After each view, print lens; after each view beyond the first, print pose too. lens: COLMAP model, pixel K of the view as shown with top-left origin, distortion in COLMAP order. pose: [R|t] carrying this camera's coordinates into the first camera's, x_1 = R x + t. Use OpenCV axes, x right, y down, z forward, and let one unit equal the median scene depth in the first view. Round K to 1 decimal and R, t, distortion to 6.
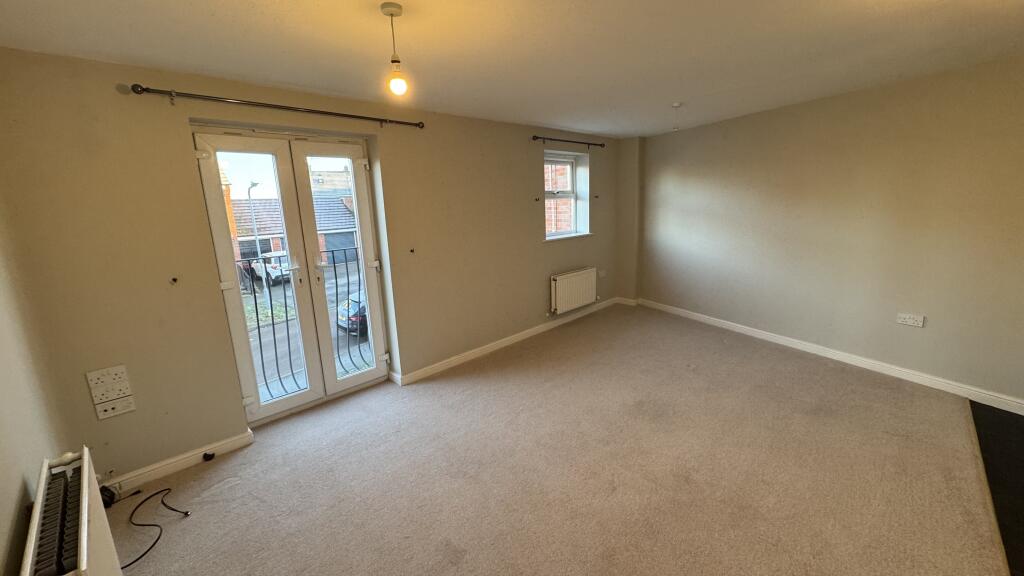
lens RADIAL K [[403.0, 0, 513.3], [0, 403.0, 281.8], [0, 0, 1]] dist [-0.000163, 0.000106]
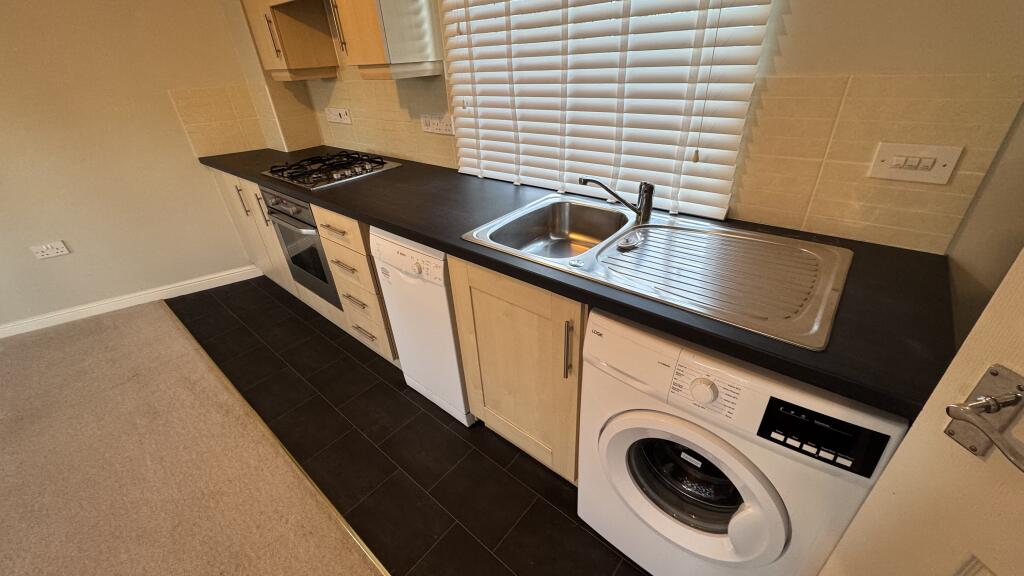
lens RADIAL K [[403.0, 0, 510.3], [0, 403.0, 292.4], [0, 0, 1]] dist [-0.000163, 0.000106]
pose [[-0.066848, -0.470061, 0.880099, 0.162167], [0.244636, 0.847426, 0.471192, 0.010007], [-0.967308, 0.246802, 0.058346, 0.078655]]
